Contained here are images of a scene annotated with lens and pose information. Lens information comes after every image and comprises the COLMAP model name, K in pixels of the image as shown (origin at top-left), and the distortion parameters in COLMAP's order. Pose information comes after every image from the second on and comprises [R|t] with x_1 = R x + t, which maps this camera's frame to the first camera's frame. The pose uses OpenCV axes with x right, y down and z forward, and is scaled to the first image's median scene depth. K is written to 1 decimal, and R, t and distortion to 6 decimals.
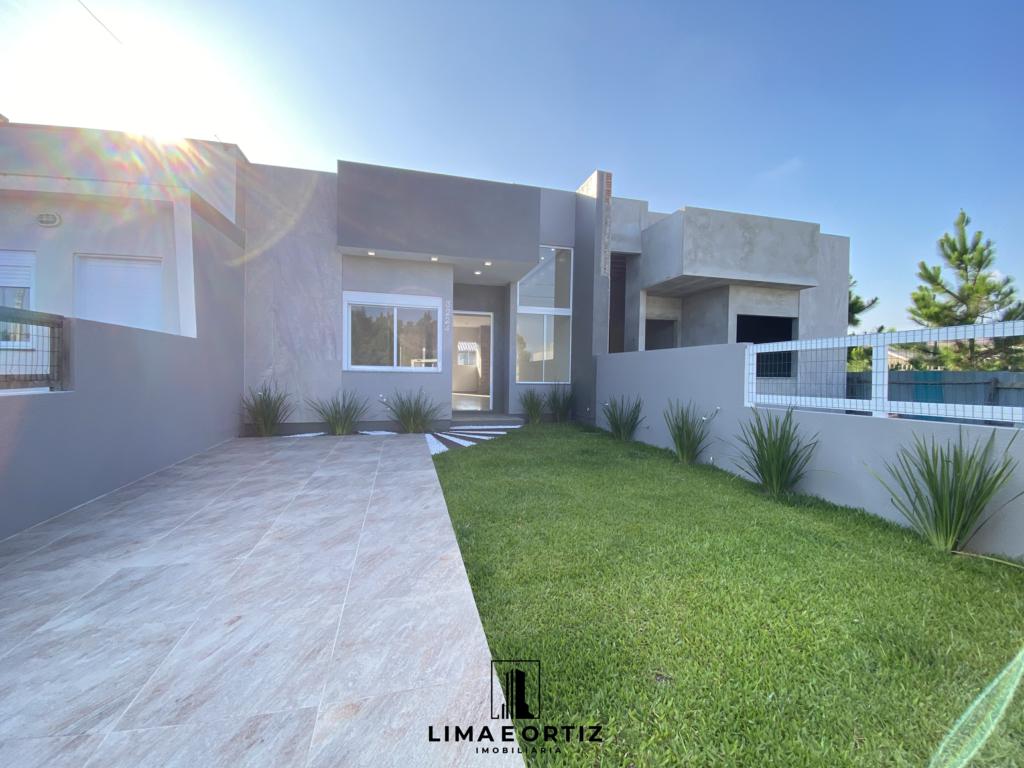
lens RADIAL K [[414.2, 0, 512.9], [0, 414.2, 387.5], [0, 0, 1]] dist [-0.001001, -0.011185]
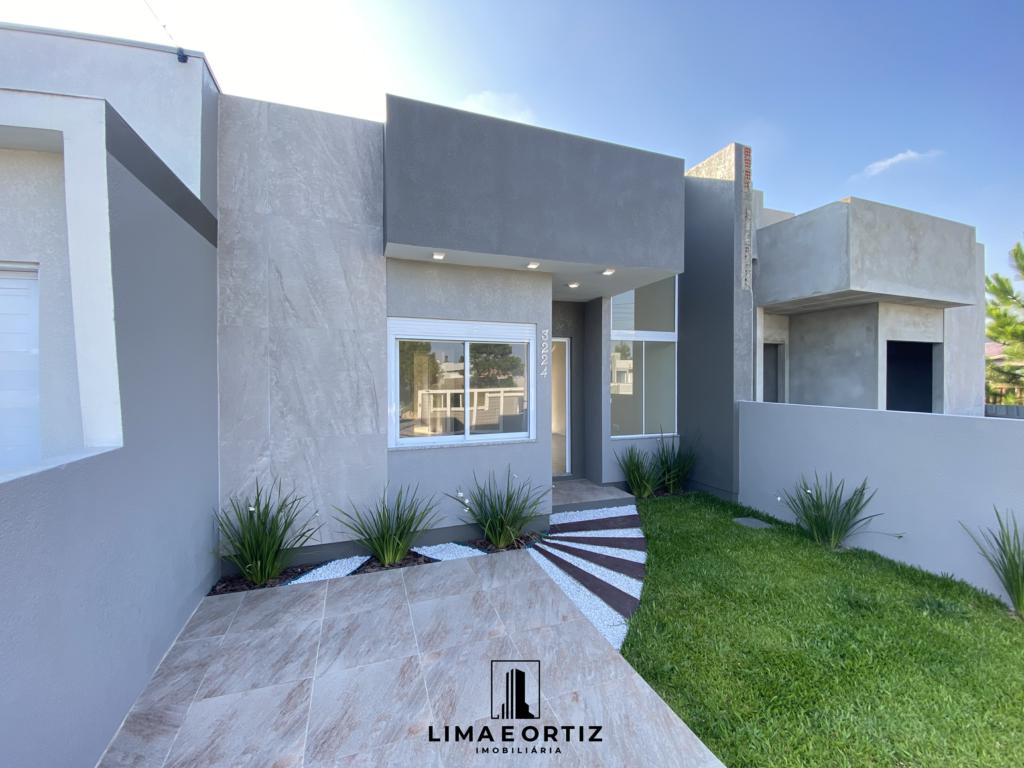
lens RADIAL K [[414.2, 0, 508.1], [0, 414.2, 383.8], [0, 0, 1]] dist [-0.001001, -0.011185]
pose [[0.996046, -0.016848, 0.087228, -0.297850], [0.017889, 0.999778, -0.011161, -0.130681], [-0.087020, 0.012677, 0.996126, 0.396750]]
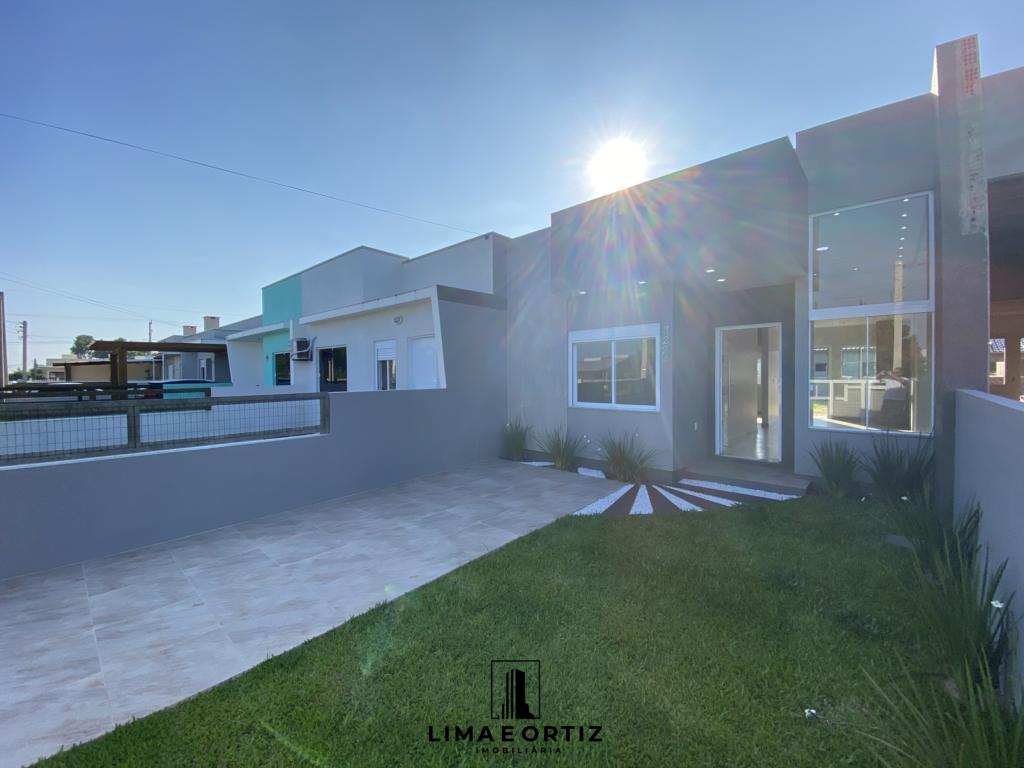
lens RADIAL K [[414.2, 0, 512.6], [0, 414.2, 378.7], [0, 0, 1]] dist [-0.001001, -0.011185]
pose [[0.544342, -0.008922, -0.838816, 0.405266], [-0.007122, 0.999858, -0.015257, -0.098478], [0.838833, 0.014279, 0.544202, 0.315393]]
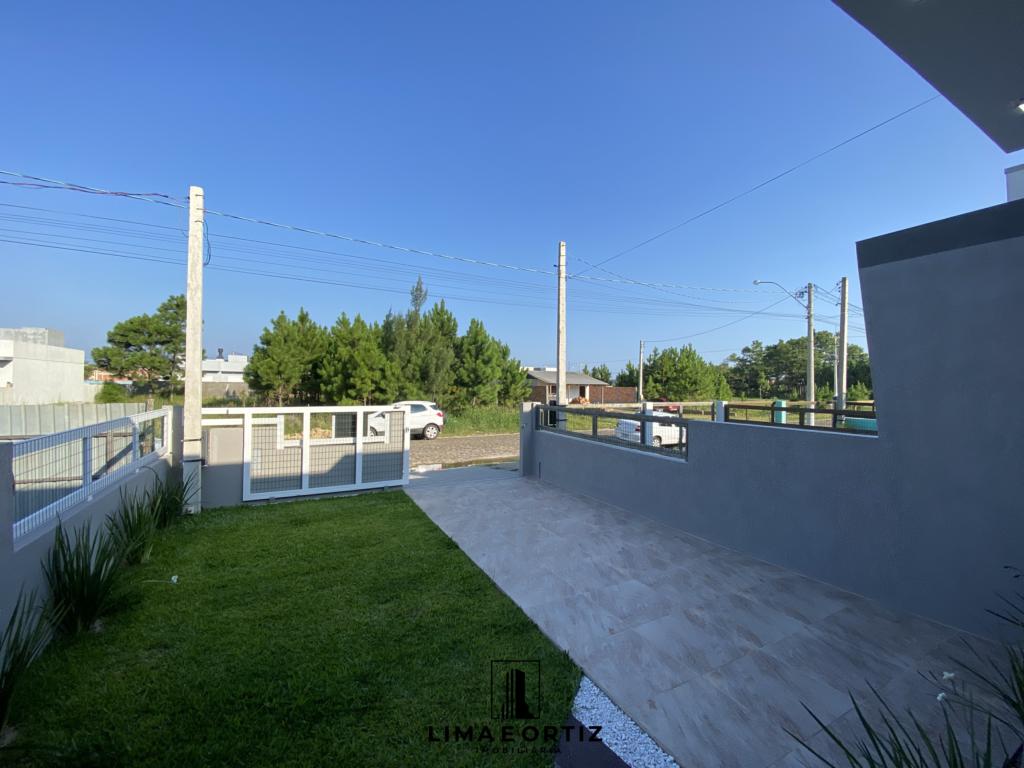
lens RADIAL K [[414.2, 0, 505.3], [0, 414.2, 382.8], [0, 0, 1]] dist [-0.001001, -0.011185]
pose [[-0.980670, -0.031075, -0.193185, 0.001890], [-0.035672, 0.999156, 0.020364, -0.154300], [0.192389, 0.026861, -0.980951, 1.170449]]
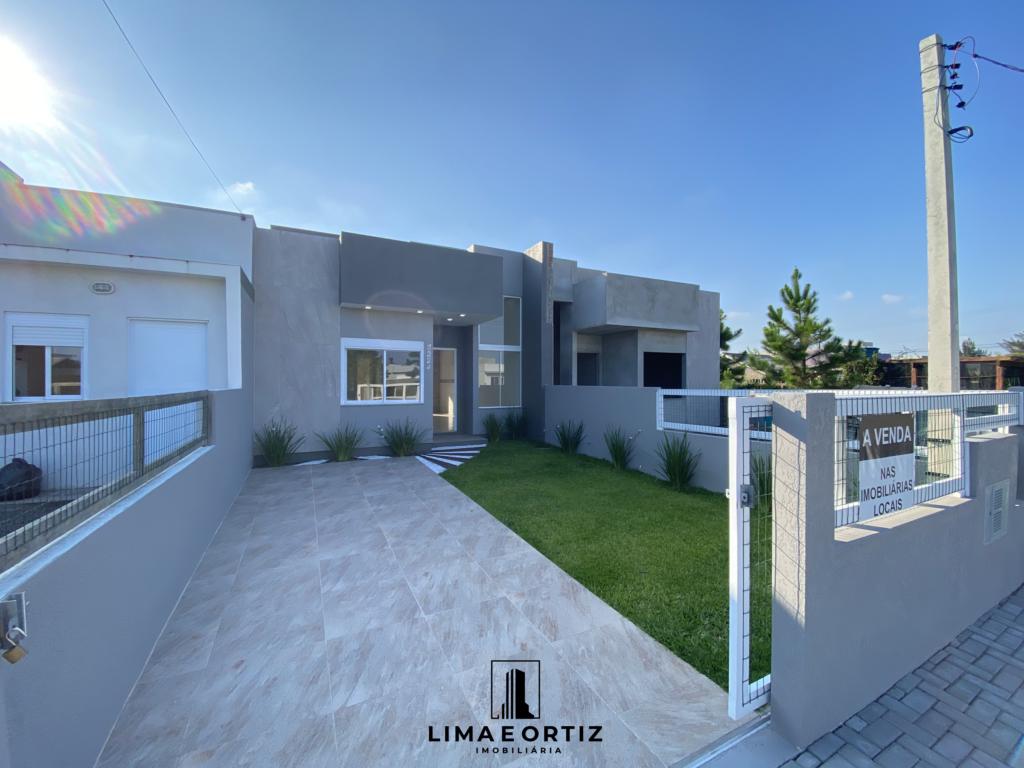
lens RADIAL K [[414.2, 0, 513.4], [0, 414.2, 385.8], [0, 0, 1]] dist [-0.001001, -0.011185]
pose [[0.977972, -0.014224, 0.208251, -0.183002], [0.019000, 0.999600, -0.020954, -0.064529], [-0.207870, 0.024449, 0.977851, -0.254378]]
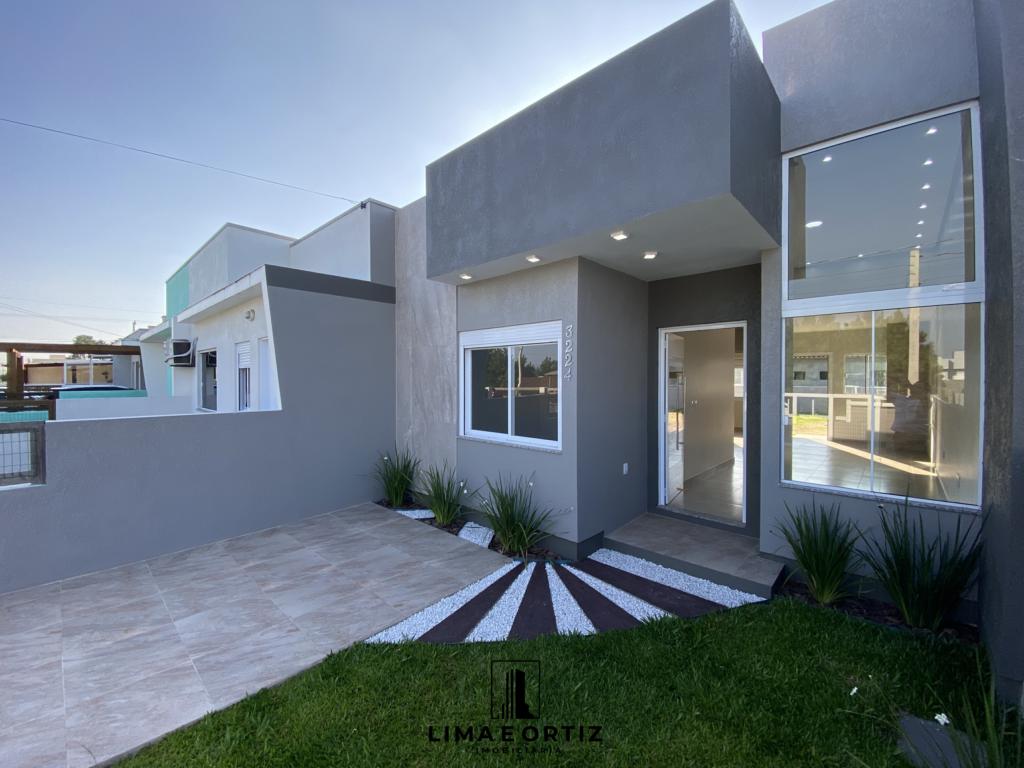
lens RADIAL K [[414.2, 0, 518.7], [0, 414.2, 379.4], [0, 0, 1]] dist [-0.001001, -0.011185]
pose [[0.540477, -0.009352, -0.841307, 0.296751], [-0.015157, 0.999668, -0.020849, -0.136160], [0.841222, 0.024020, 0.540155, 0.701279]]
